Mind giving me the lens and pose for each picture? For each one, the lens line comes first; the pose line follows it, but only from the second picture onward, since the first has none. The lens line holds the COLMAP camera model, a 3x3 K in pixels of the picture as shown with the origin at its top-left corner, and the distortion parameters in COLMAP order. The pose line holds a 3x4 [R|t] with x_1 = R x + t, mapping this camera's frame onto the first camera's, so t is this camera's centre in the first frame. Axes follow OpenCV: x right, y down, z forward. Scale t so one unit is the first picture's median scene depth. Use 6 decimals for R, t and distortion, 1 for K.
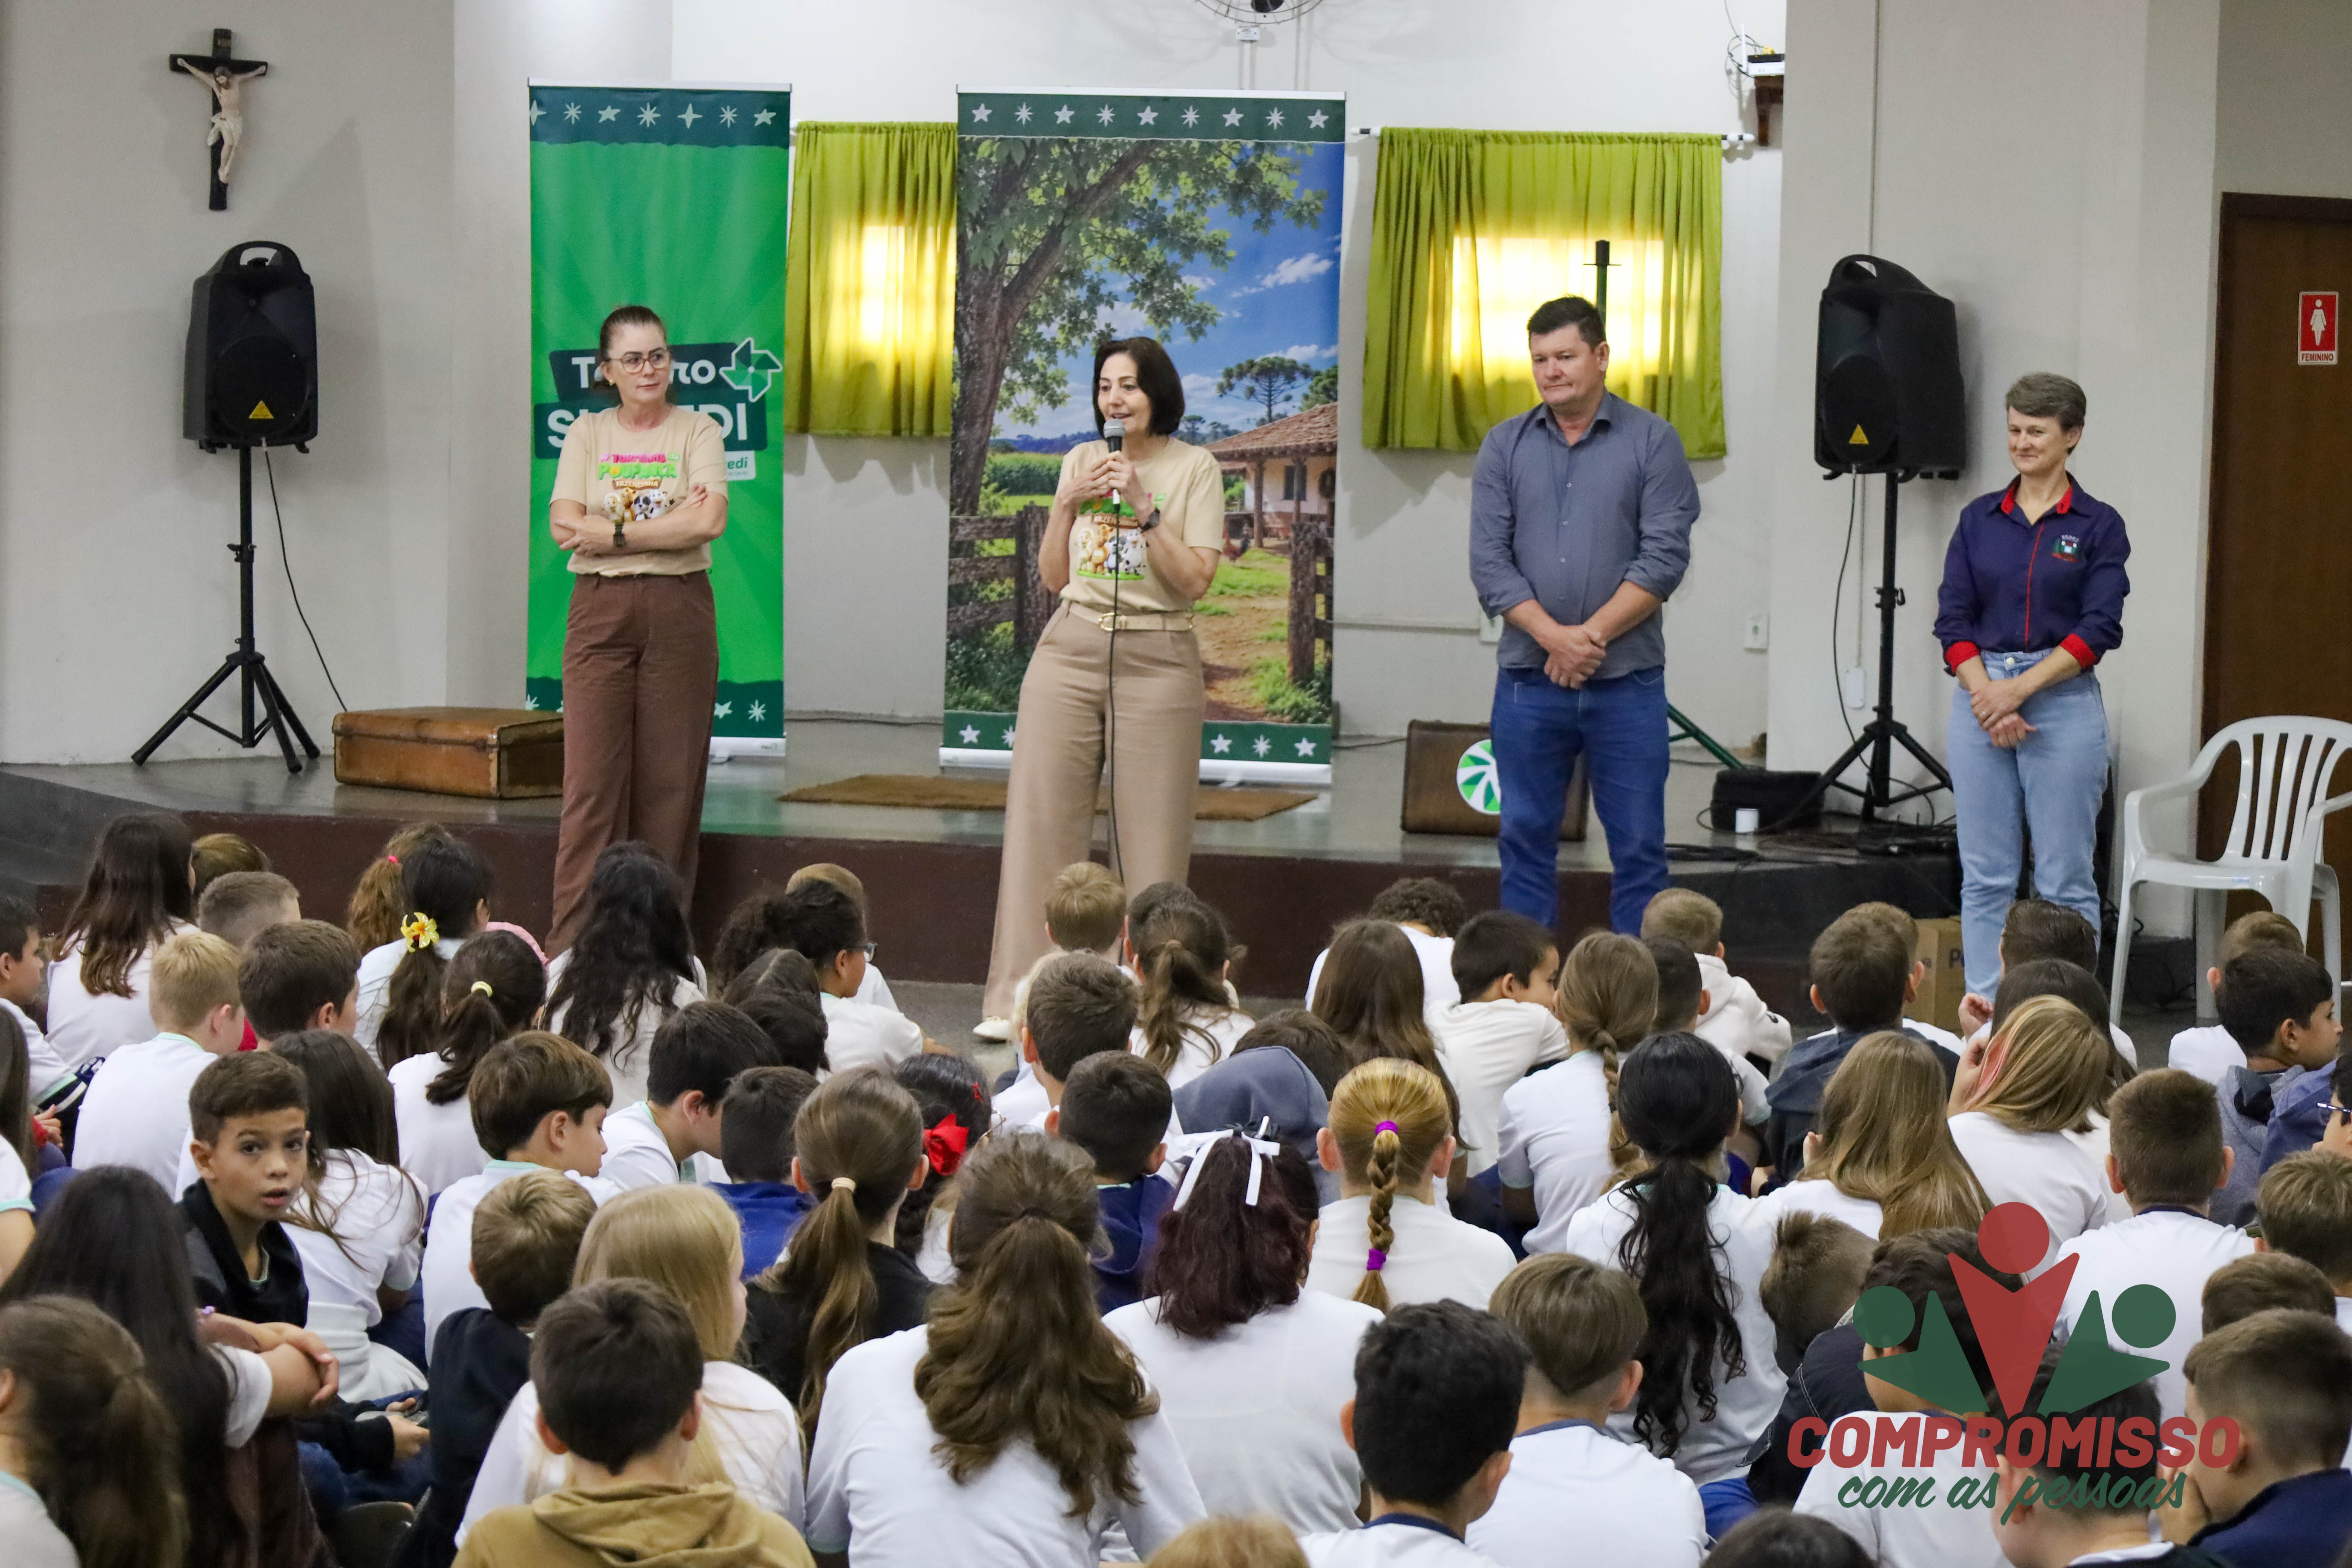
lens RADIAL K [[5741.4, 0, 1176.0], [0, 5741.4, 784.0], [0, 0, 1]] dist [-0.048111, 0.536493]
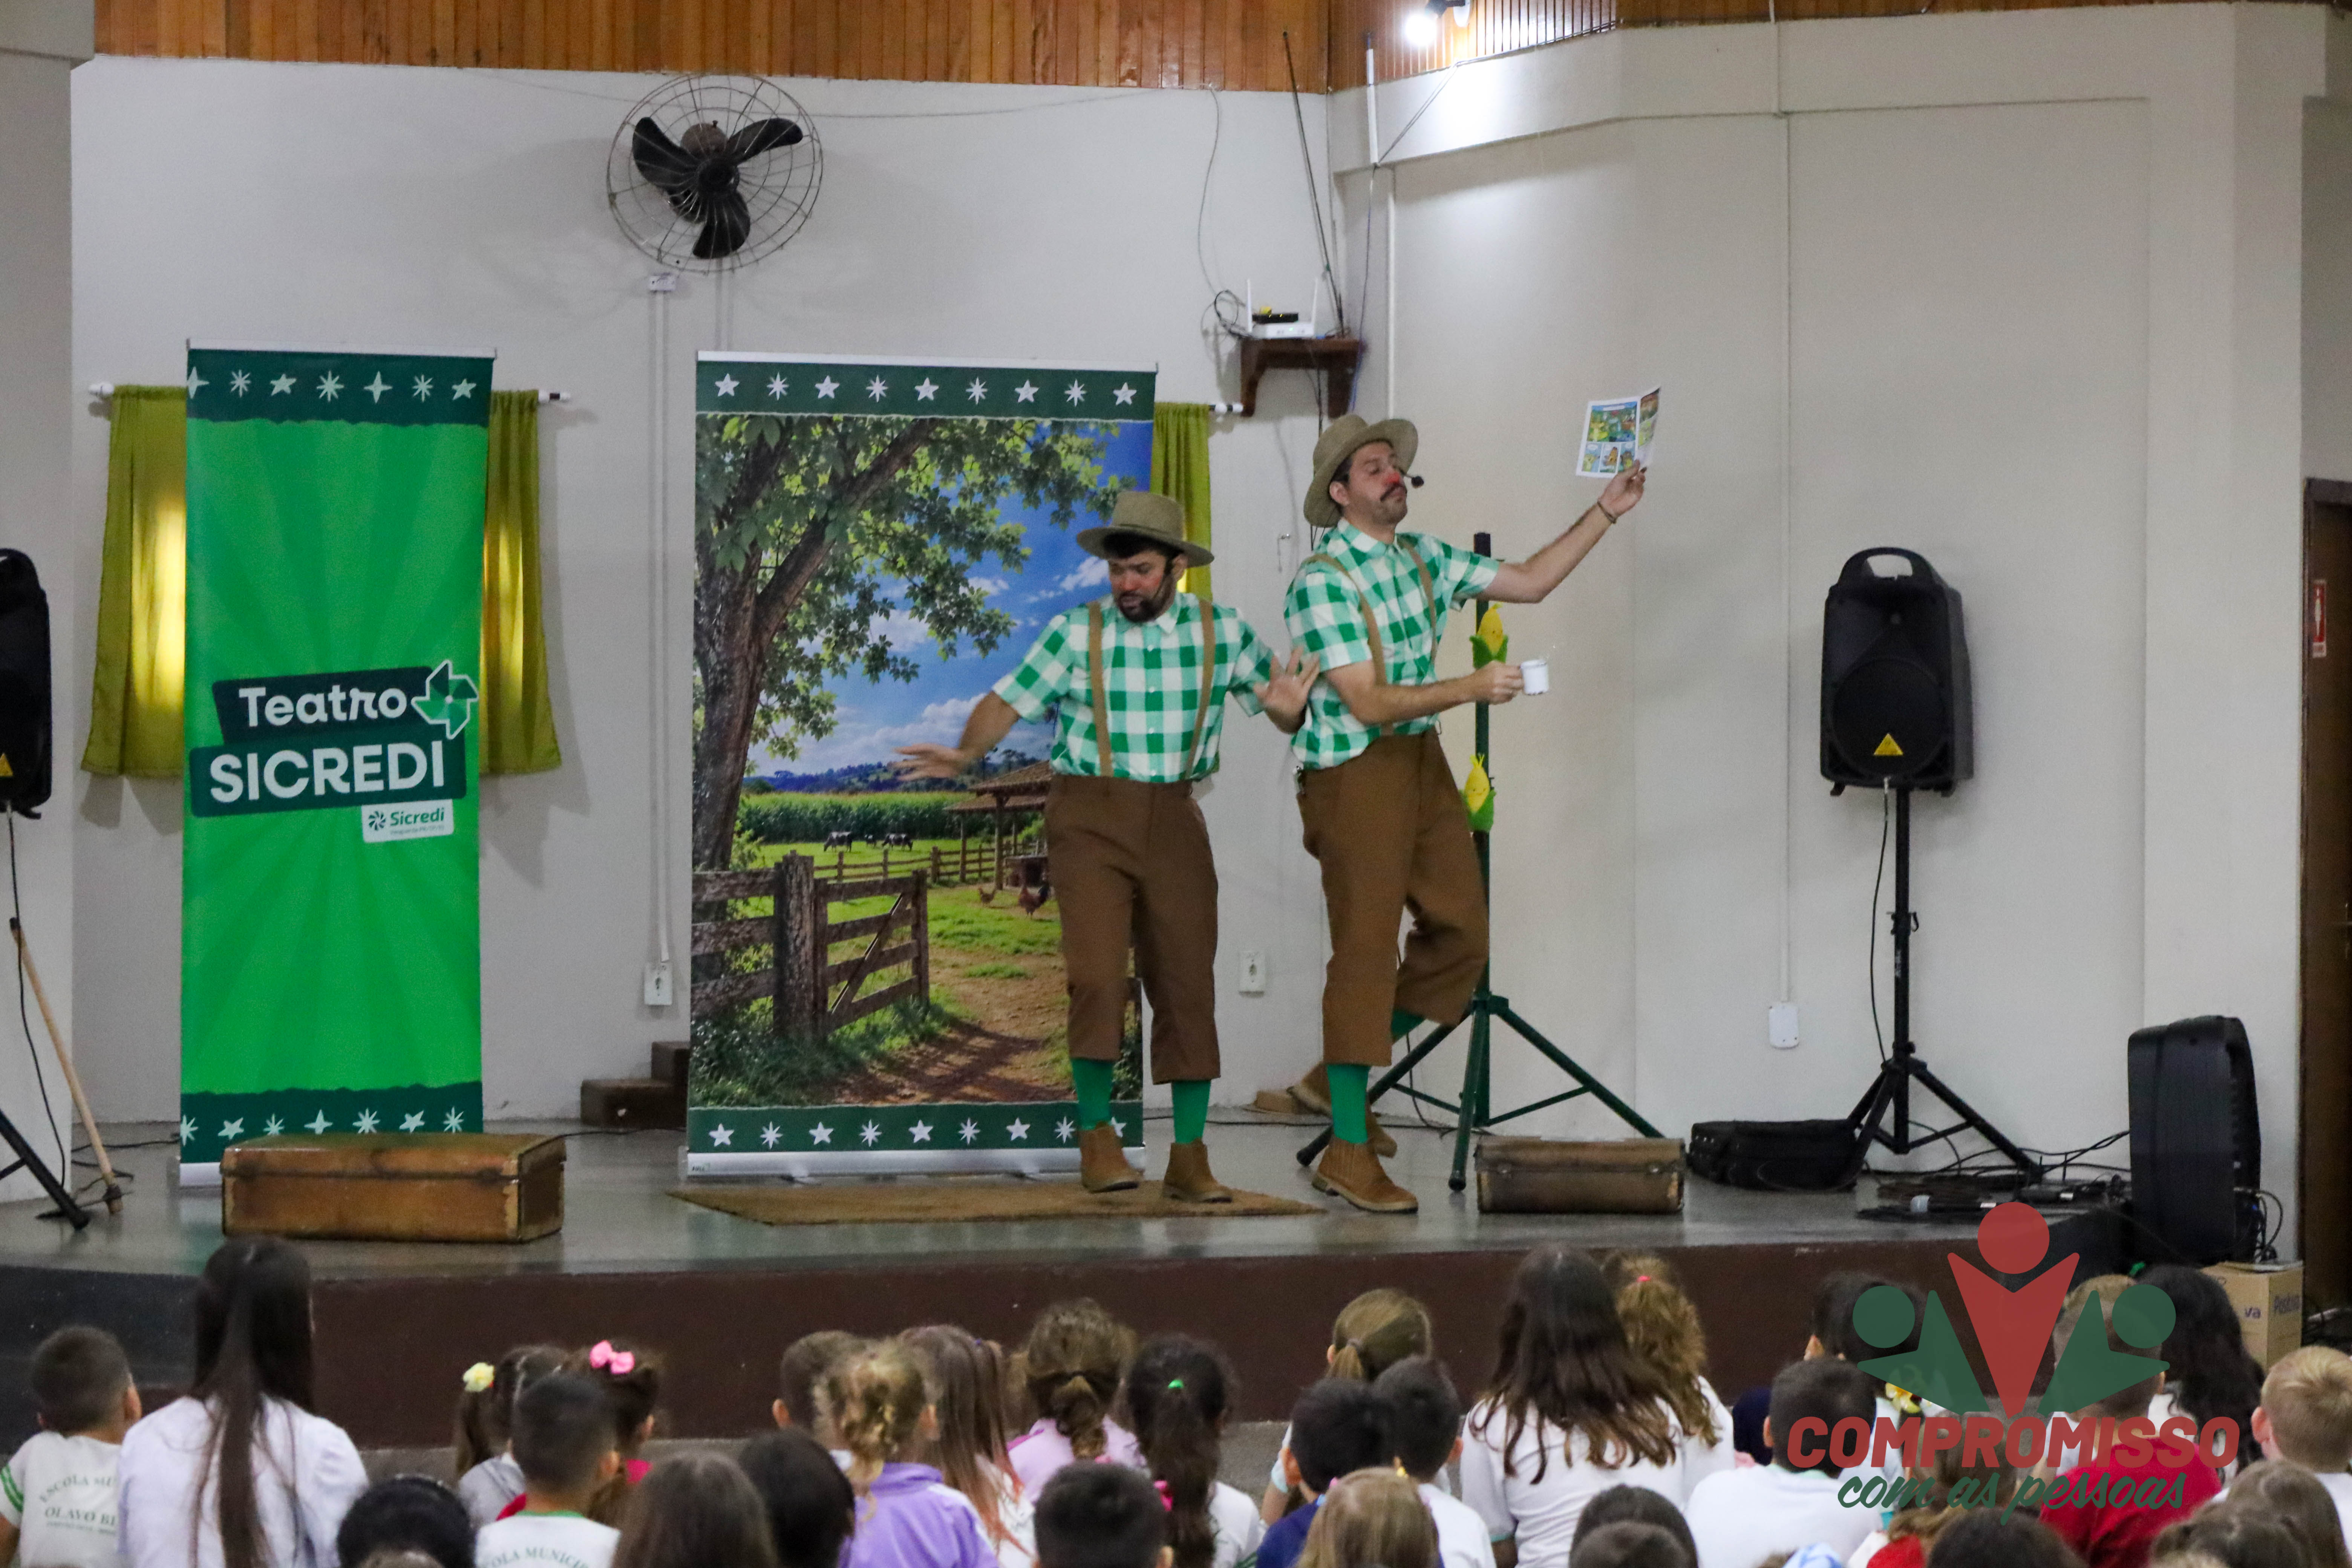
lens RADIAL K [[6919.5, 0, 1175.0], [0, 6919.5, 828.7], [0, 0, 1]] dist [0.097912, -2.390996]
pose [[0.856958, -0.031281, 0.514436, -0.496967], [0.052808, 0.998232, -0.027270, -0.022271], [-0.512674, 0.050536, 0.857095, 0.112602]]
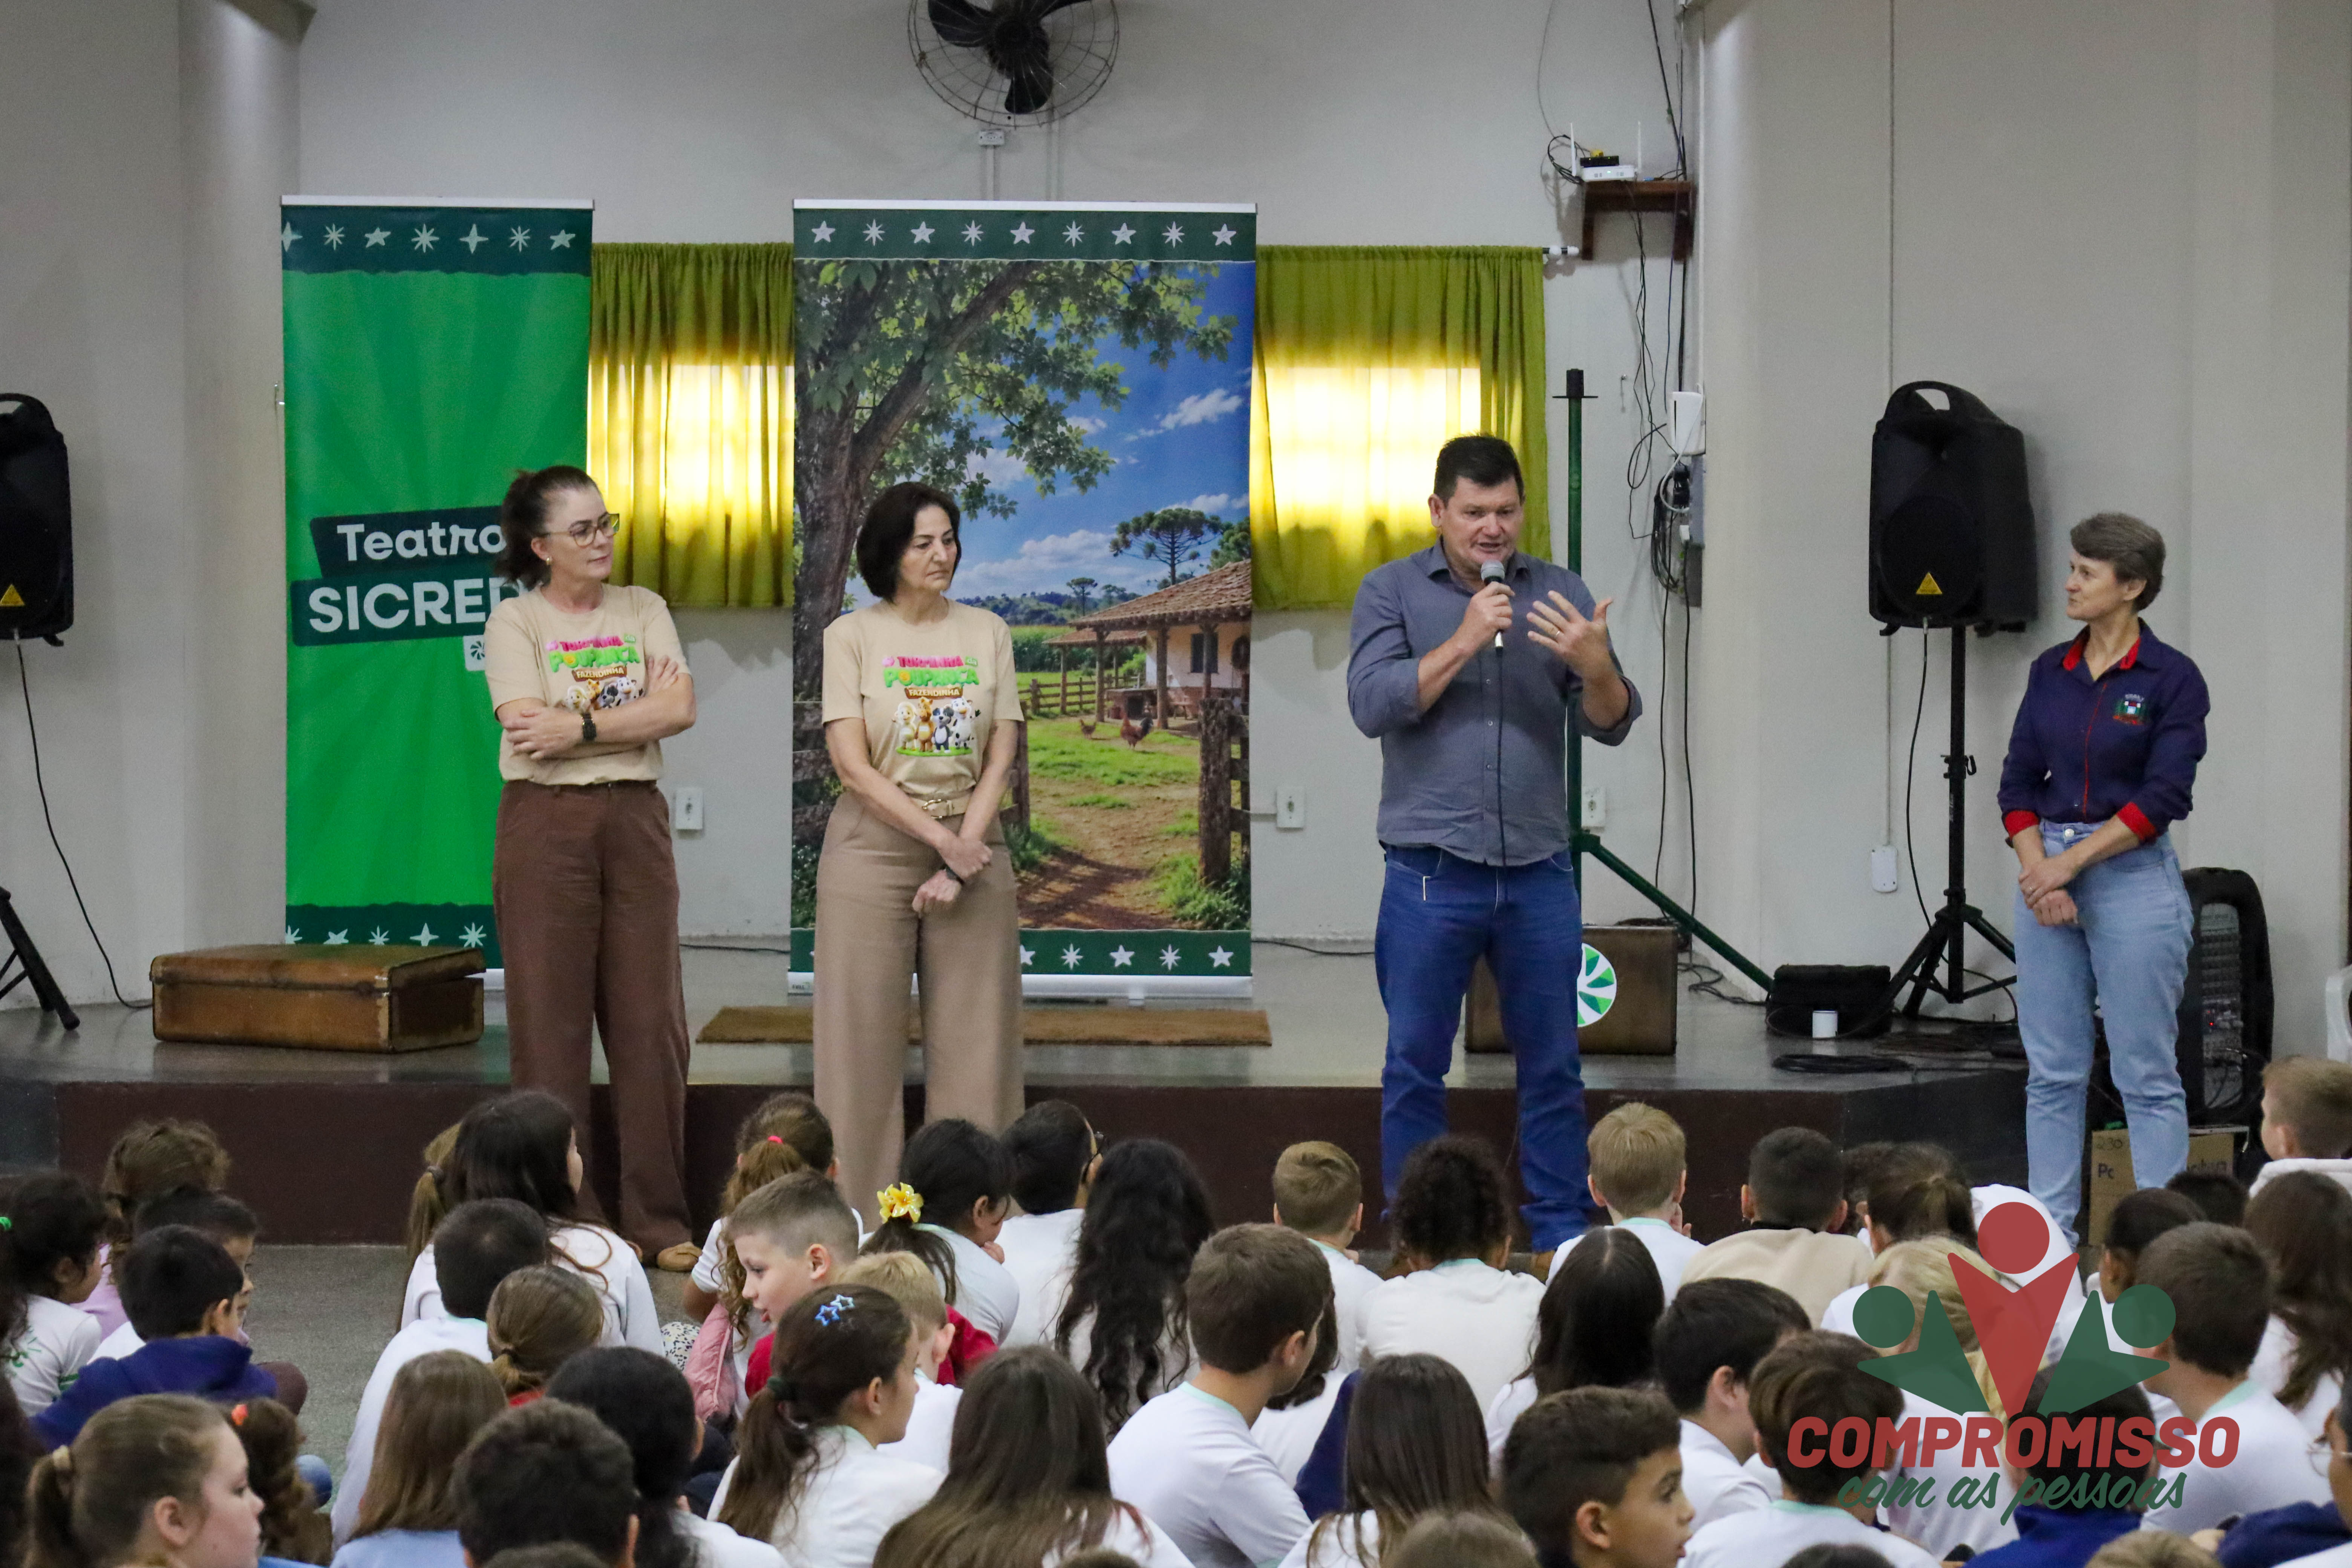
lens RADIAL K [[6358.8, 0, 1207.1], [0, 6358.8, 815.1], [0, 0, 1]] dist [-0.030186, 0.329042]
pose [[0.975289, -0.029874, 0.218903, -0.189472], [0.035088, 0.999185, -0.019971, -0.008671], [-0.218127, 0.027158, 0.975542, 0.061462]]
